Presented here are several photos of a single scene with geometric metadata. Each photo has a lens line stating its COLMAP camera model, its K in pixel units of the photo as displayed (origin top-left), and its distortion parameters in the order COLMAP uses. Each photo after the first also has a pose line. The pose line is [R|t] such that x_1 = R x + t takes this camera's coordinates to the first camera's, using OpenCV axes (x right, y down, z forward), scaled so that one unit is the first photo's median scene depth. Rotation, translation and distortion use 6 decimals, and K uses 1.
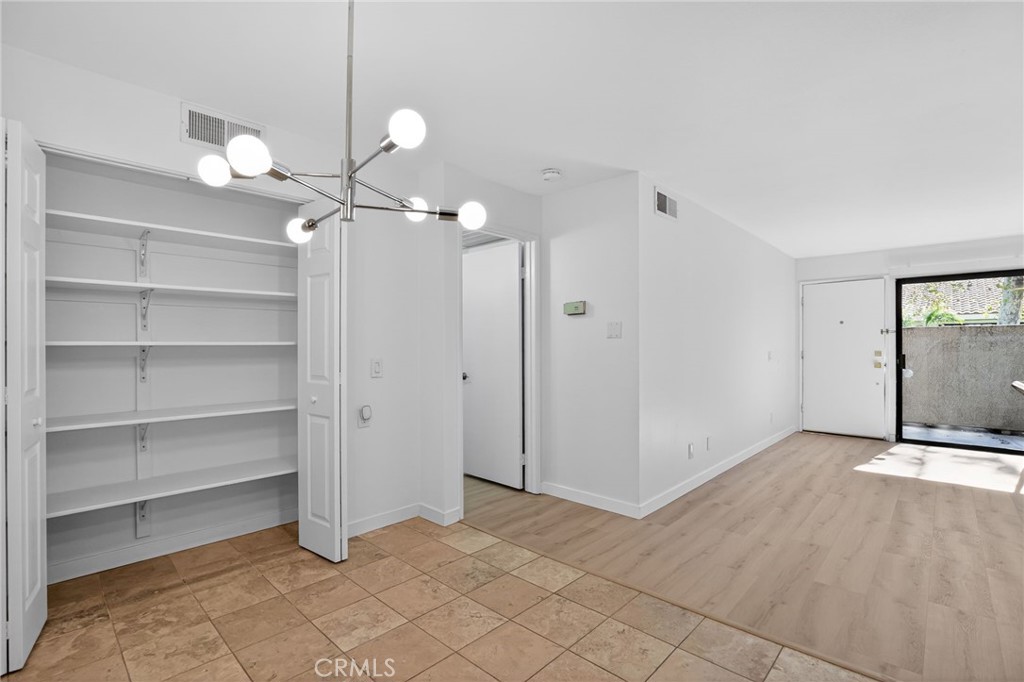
lens RADIAL K [[474.0, 0, 506.9], [0, 474.0, 341.3], [0, 0, 1]] dist [-0.035397, 0.004550]
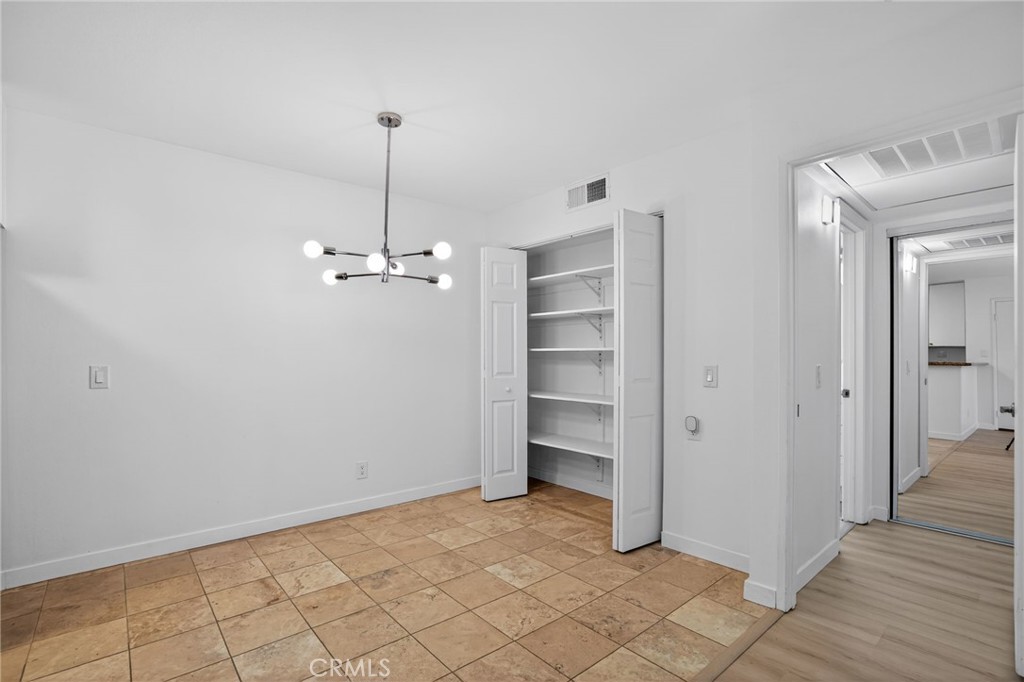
lens RADIAL K [[474.0, 0, 506.0], [0, 474.0, 349.5], [0, 0, 1]] dist [-0.035397, 0.004550]
pose [[-0.089475, -0.006428, -0.995968, 0.800365], [0.005174, 0.999963, -0.006918, 0.015145], [0.995976, -0.005772, -0.089438, 0.907636]]
